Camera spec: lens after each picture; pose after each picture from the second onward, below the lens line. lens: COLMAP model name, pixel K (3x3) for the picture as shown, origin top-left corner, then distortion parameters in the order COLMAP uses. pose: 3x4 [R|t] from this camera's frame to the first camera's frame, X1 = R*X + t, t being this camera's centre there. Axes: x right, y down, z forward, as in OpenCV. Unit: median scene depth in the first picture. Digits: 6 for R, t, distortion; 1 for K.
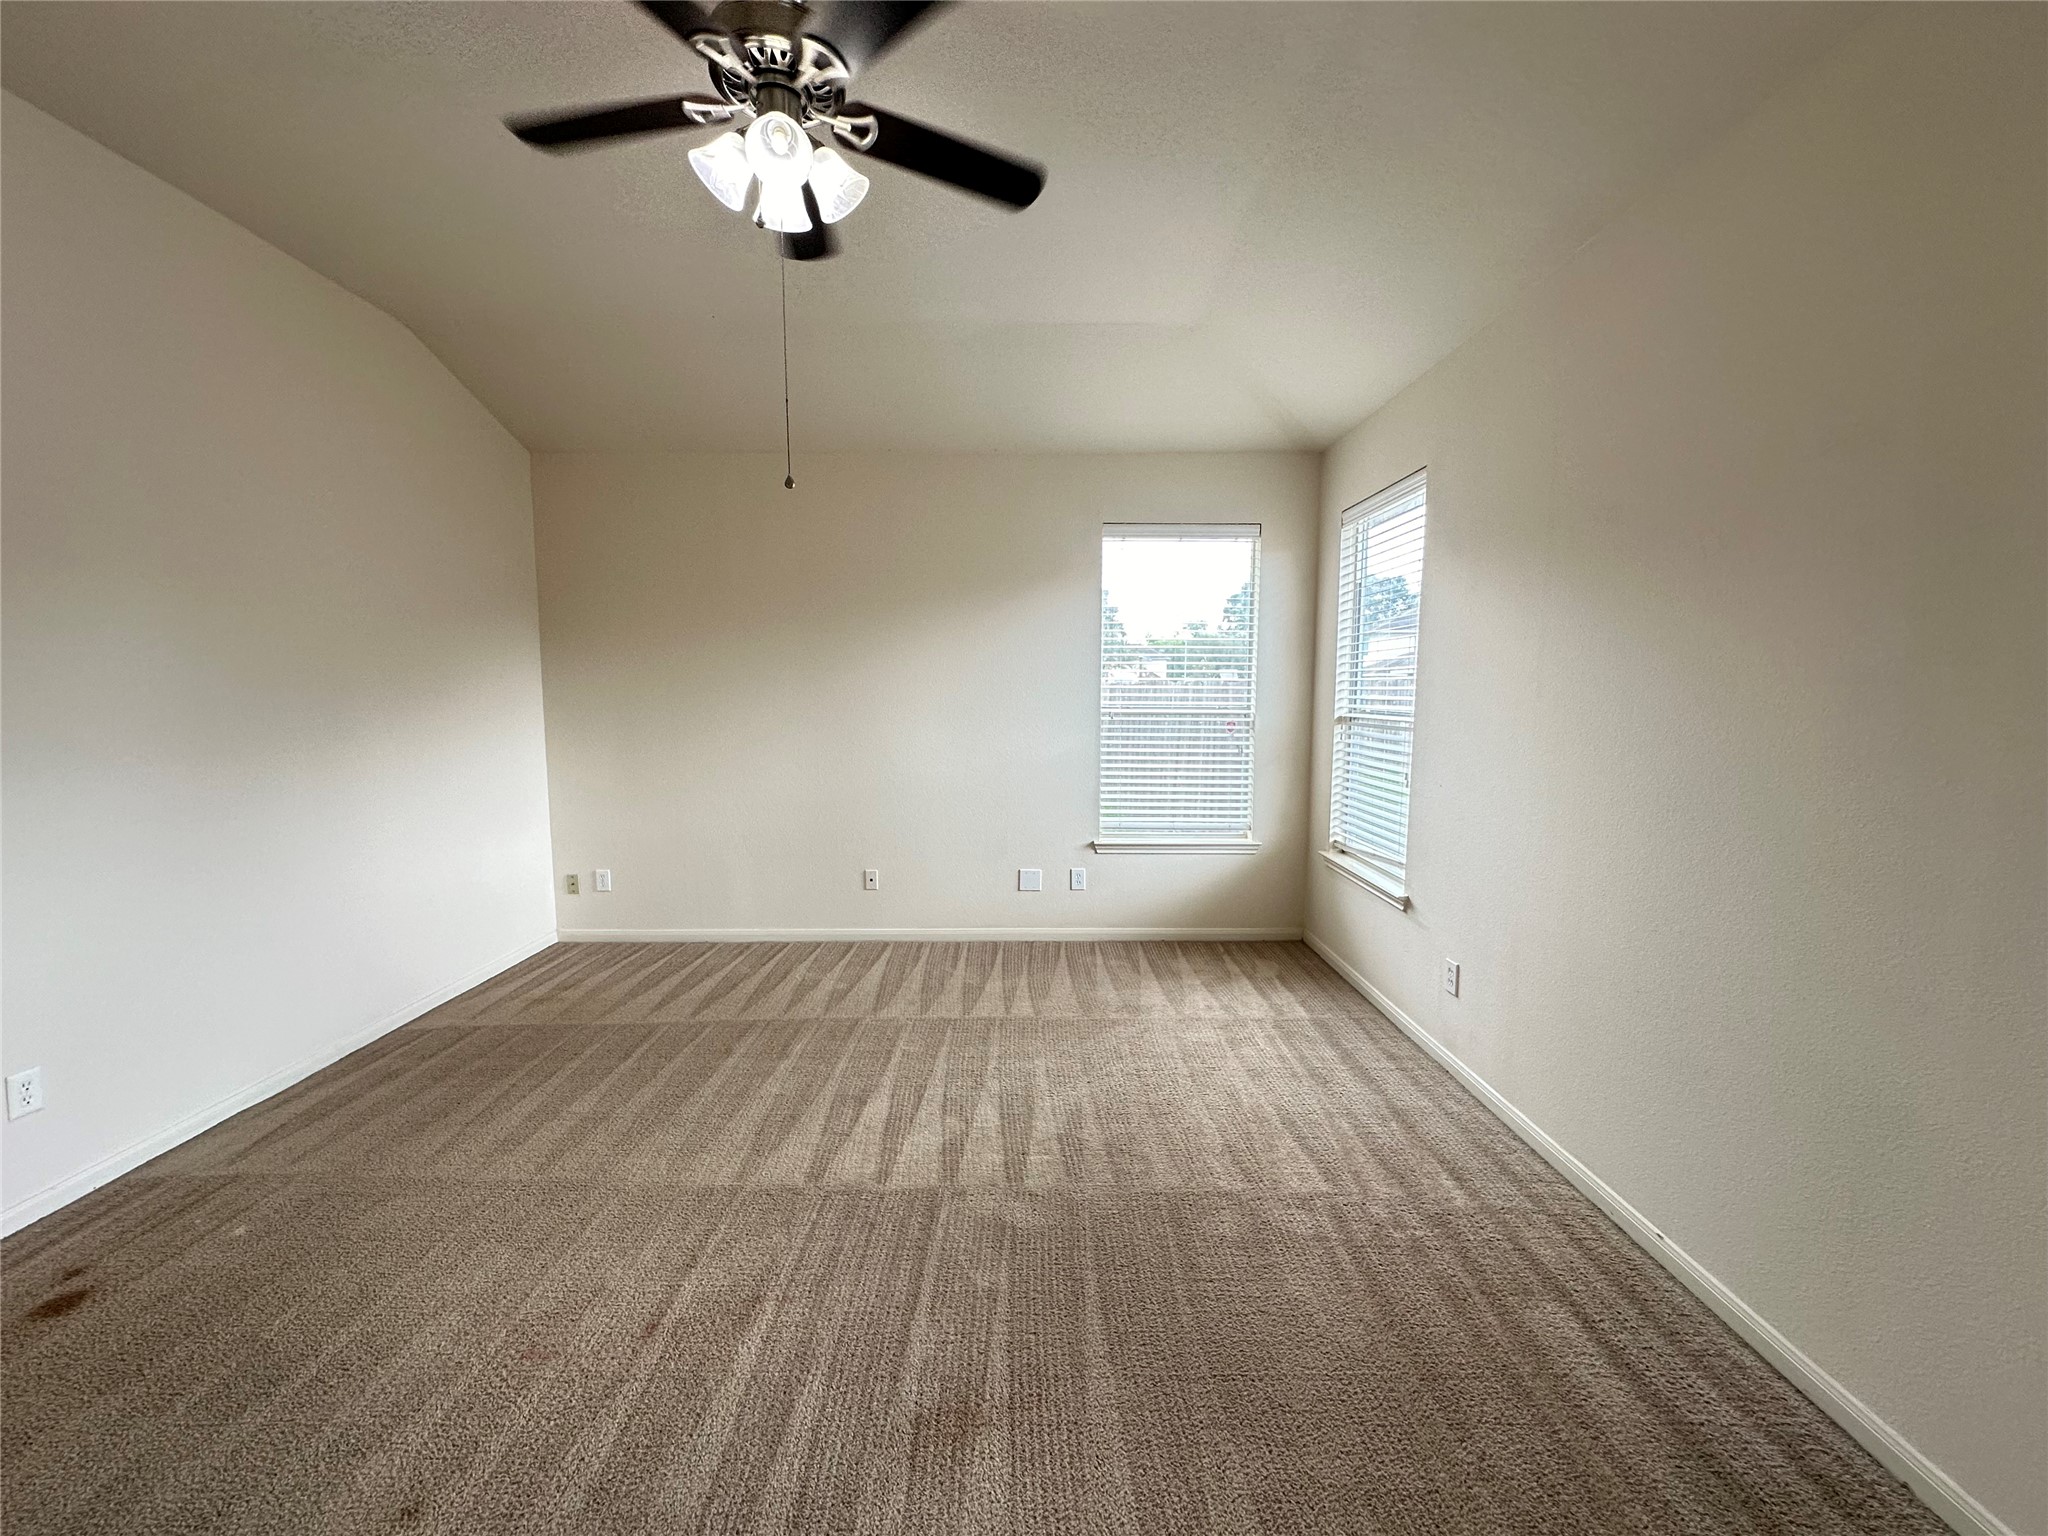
lens RADIAL K [[819.0, 0, 1024.4], [0, 819.0, 769.7], [0, 0, 1]] dist [0.001084, 0.000208]
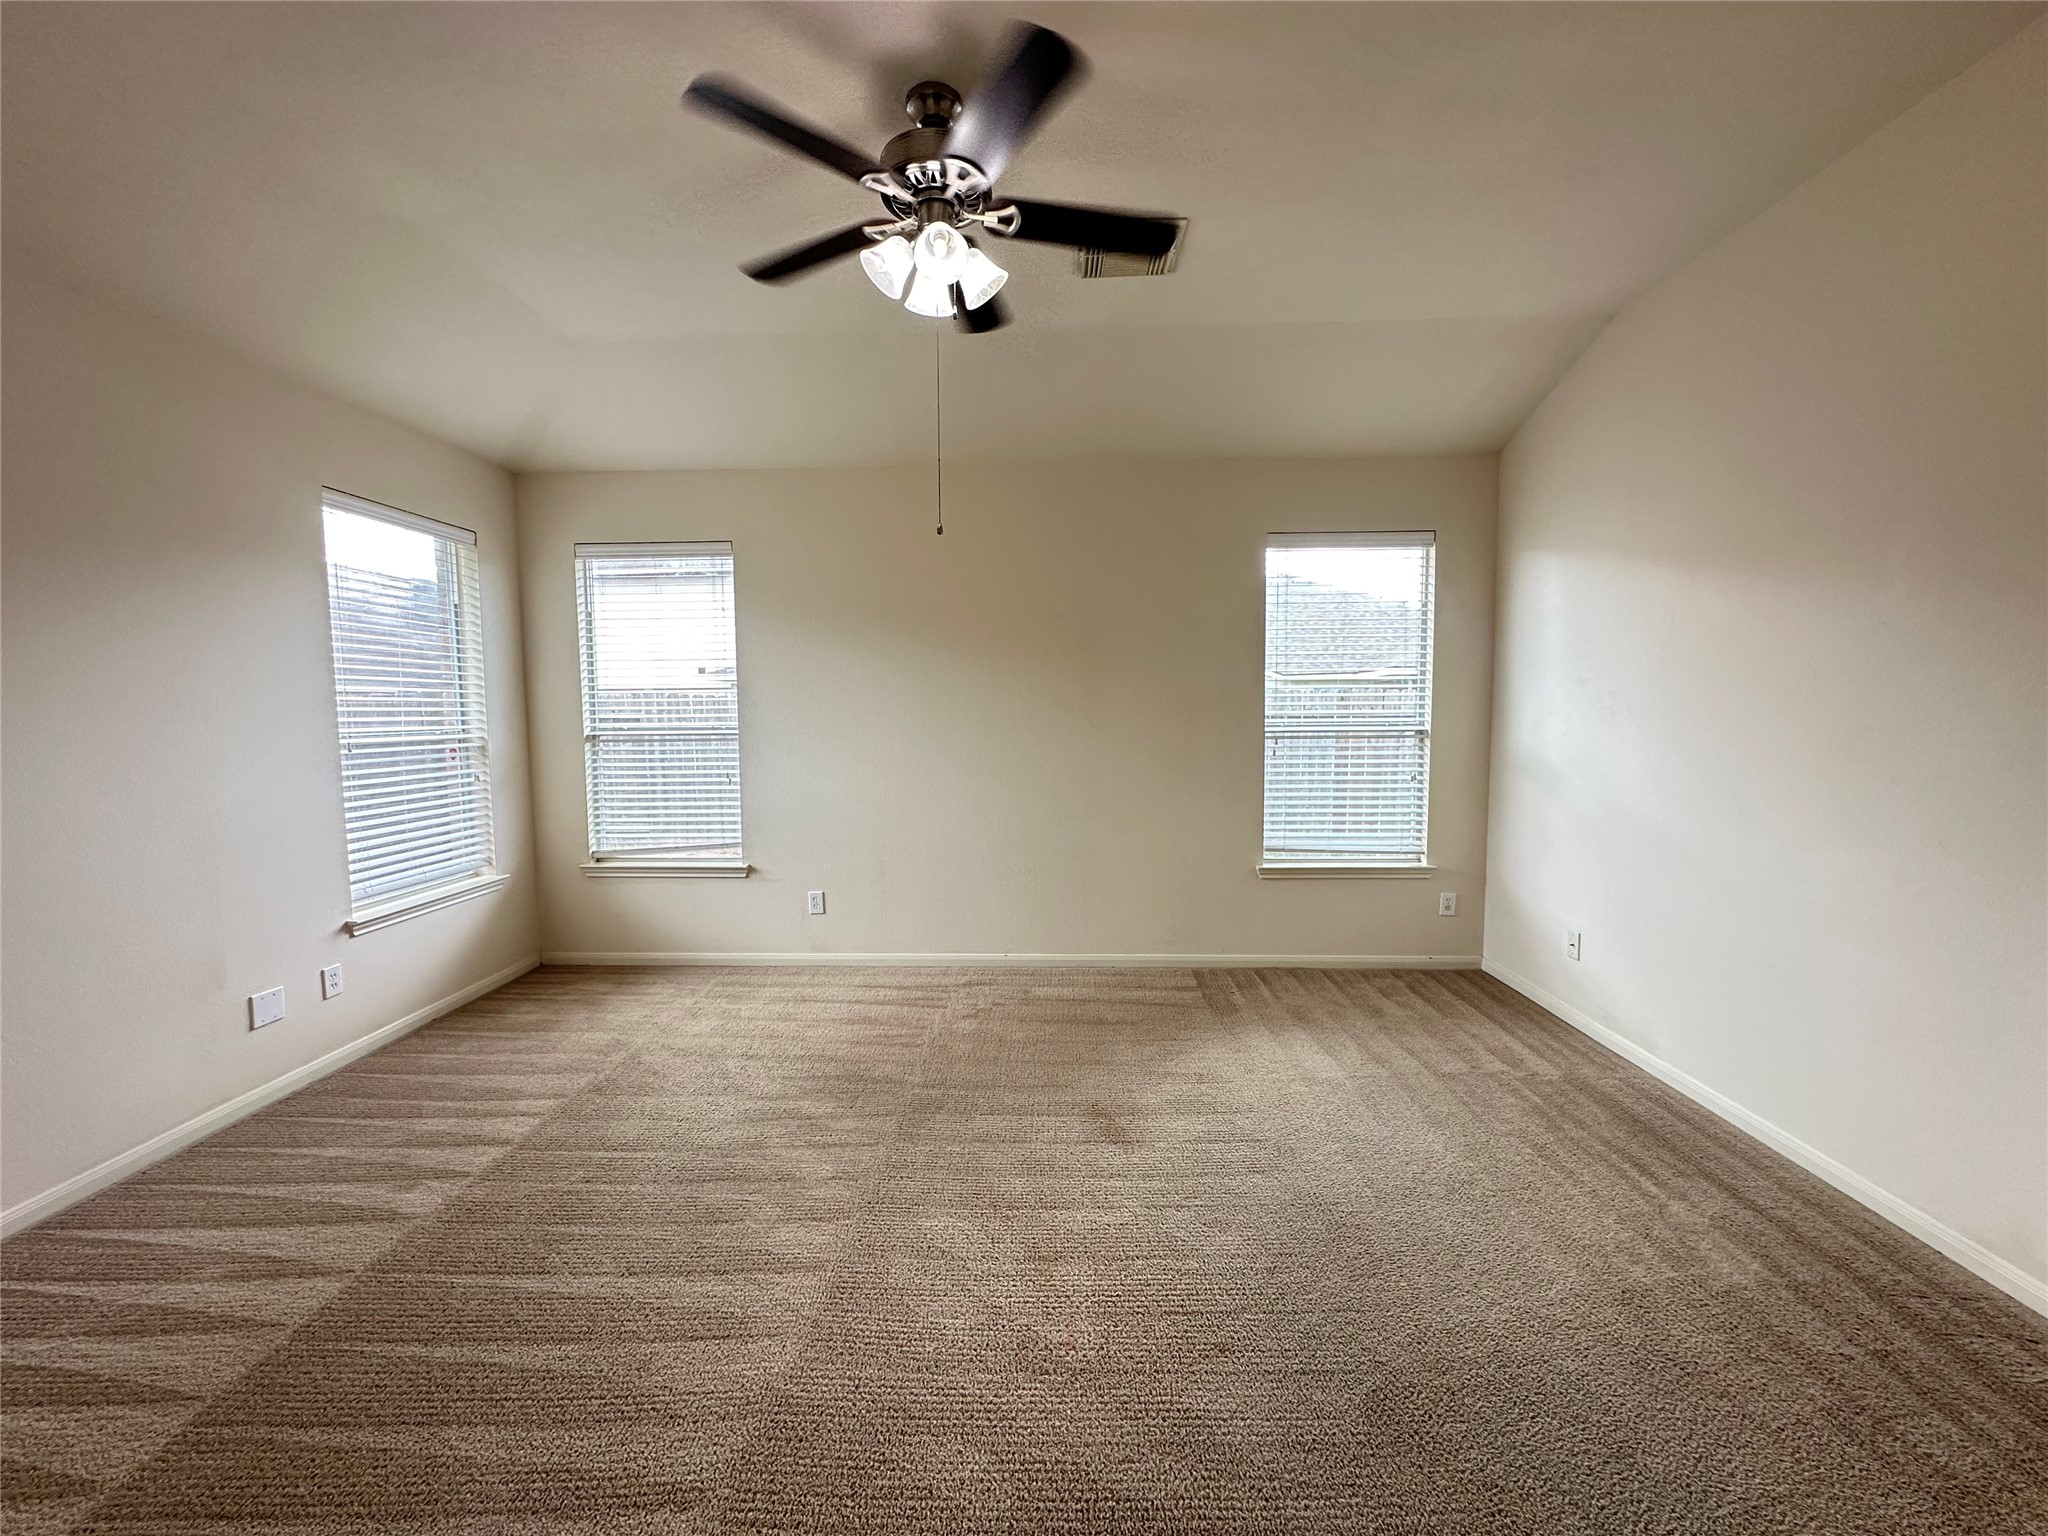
lens RADIAL K [[819.0, 0, 1024.4], [0, 819.0, 769.7], [0, 0, 1]] dist [0.001084, 0.000208]
pose [[0.035578, -0.080921, 0.996085, -0.725197], [0.107602, 0.991232, 0.076684, -0.044878], [-0.993557, 0.104452, 0.043974, 0.428308]]
